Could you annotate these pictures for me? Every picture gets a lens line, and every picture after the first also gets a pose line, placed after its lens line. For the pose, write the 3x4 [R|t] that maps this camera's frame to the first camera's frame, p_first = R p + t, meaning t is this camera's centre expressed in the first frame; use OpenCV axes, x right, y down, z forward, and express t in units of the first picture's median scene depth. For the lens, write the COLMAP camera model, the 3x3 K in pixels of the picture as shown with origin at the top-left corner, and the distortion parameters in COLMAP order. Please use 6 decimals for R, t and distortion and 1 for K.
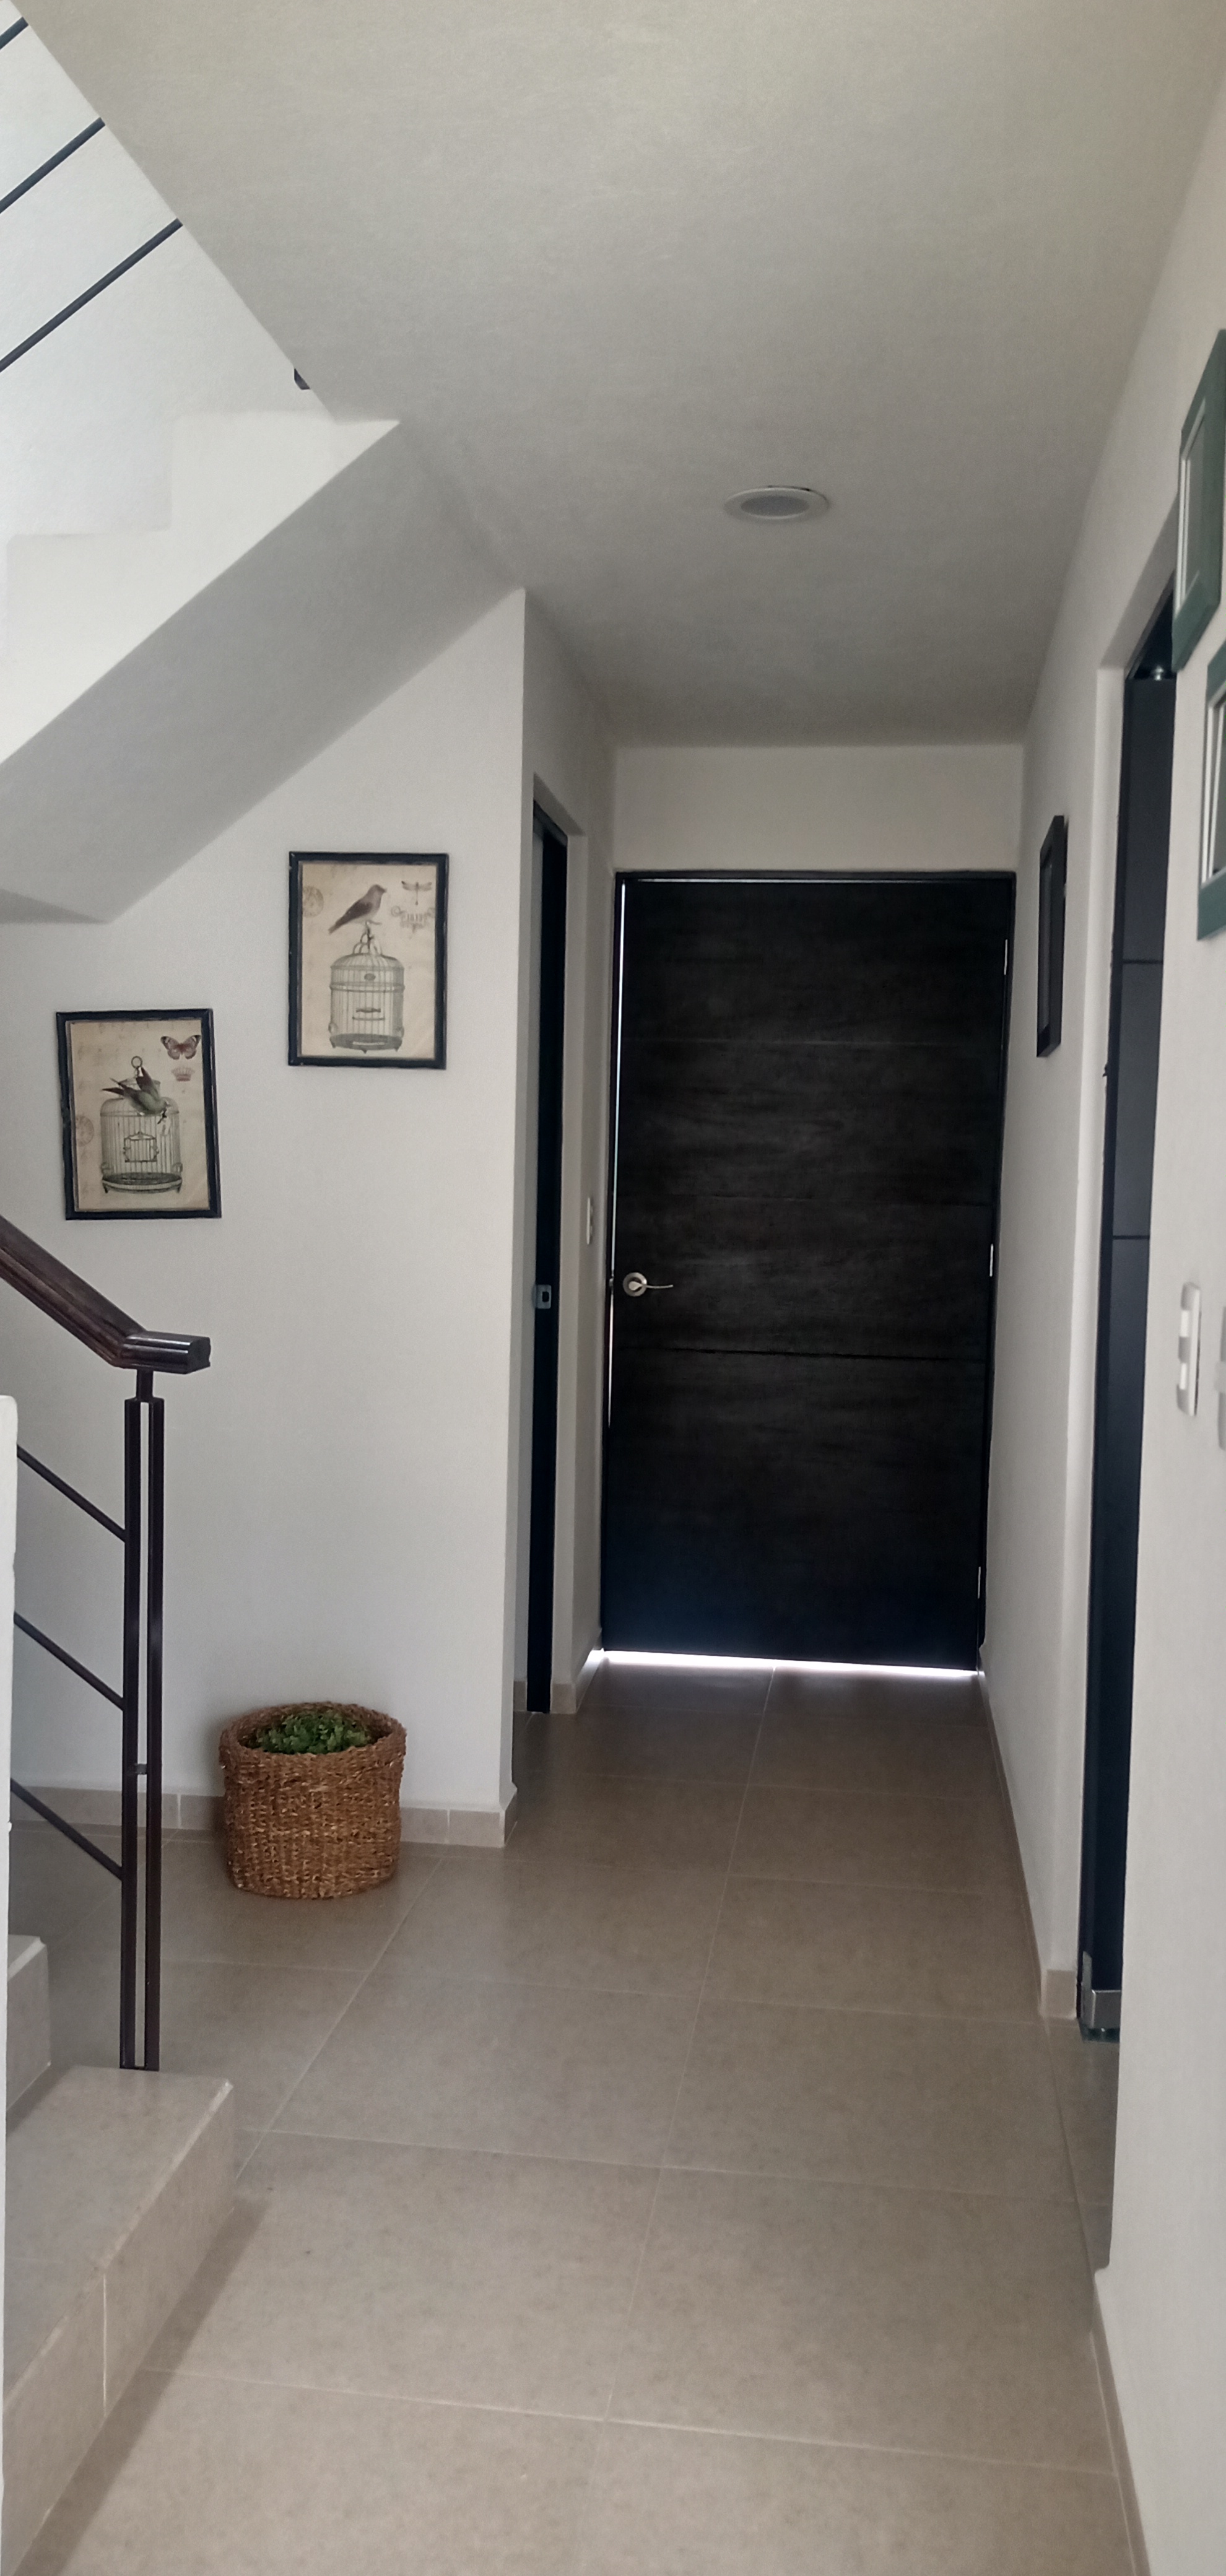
lens RADIAL K [[2003.9, 0, 617.2], [0, 2003.9, 1302.3], [0, 0, 1]] dist [0.173385, -0.431122]
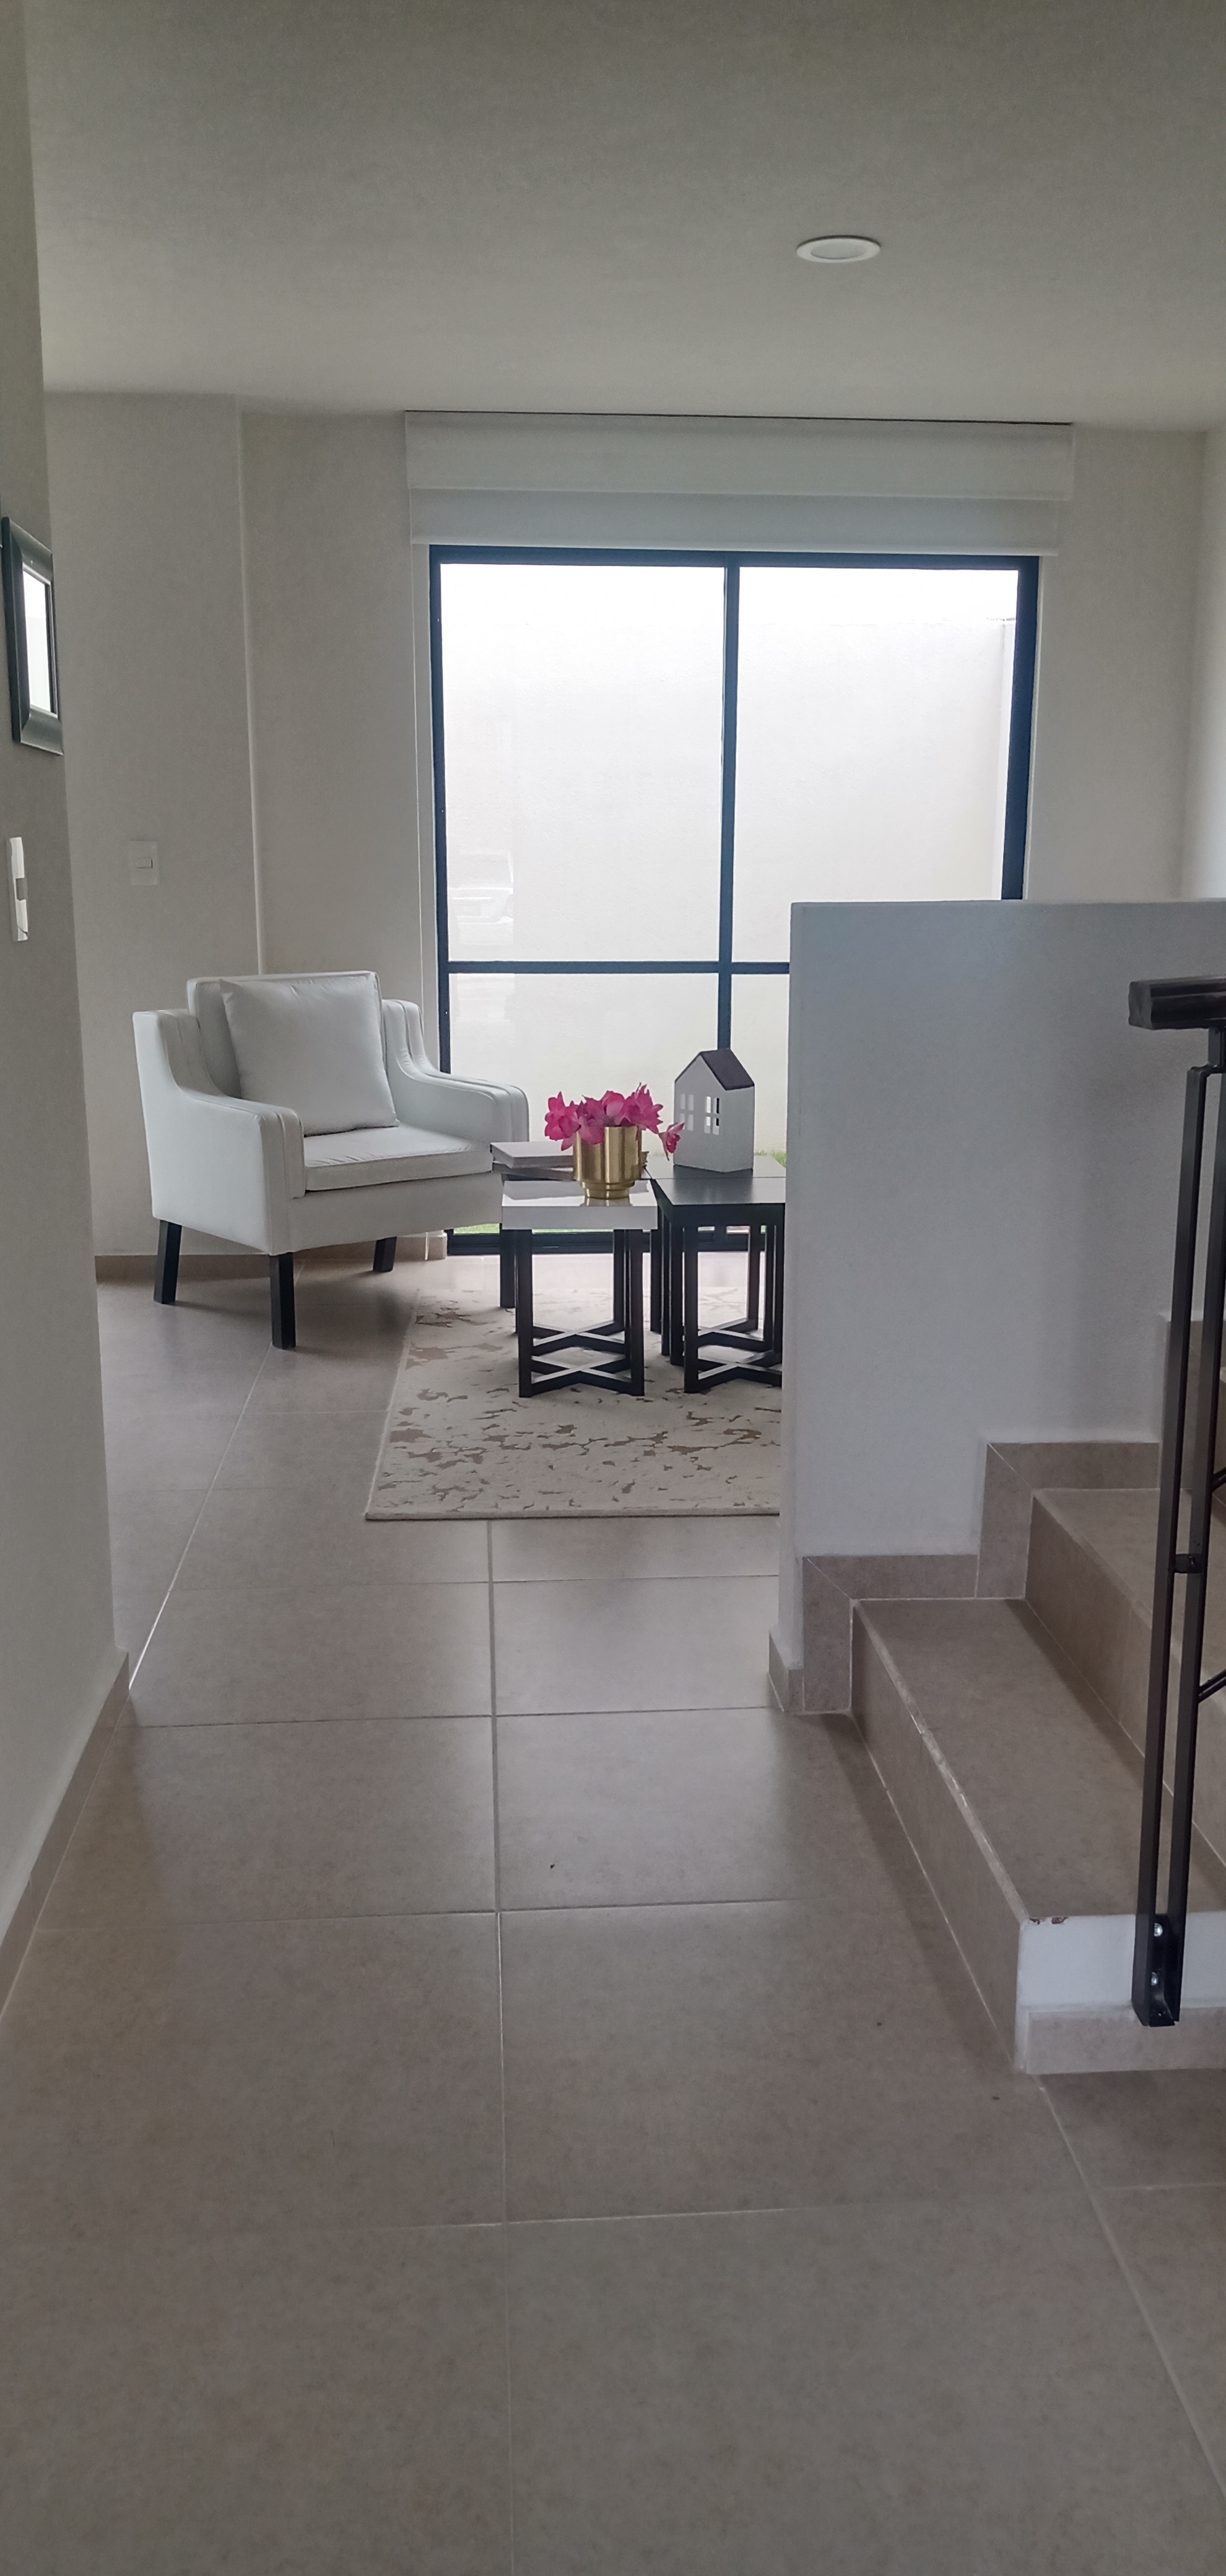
lens RADIAL K [[2003.9, 0, 617.2], [0, 2003.9, 1302.3], [0, 0, 1]] dist [0.173385, -0.431122]
pose [[-0.979255, 0.022711, -0.201355, 0.125168], [-0.037325, 0.956479, 0.289405, -0.076963], [0.199165, 0.290916, -0.935789, 1.684193]]
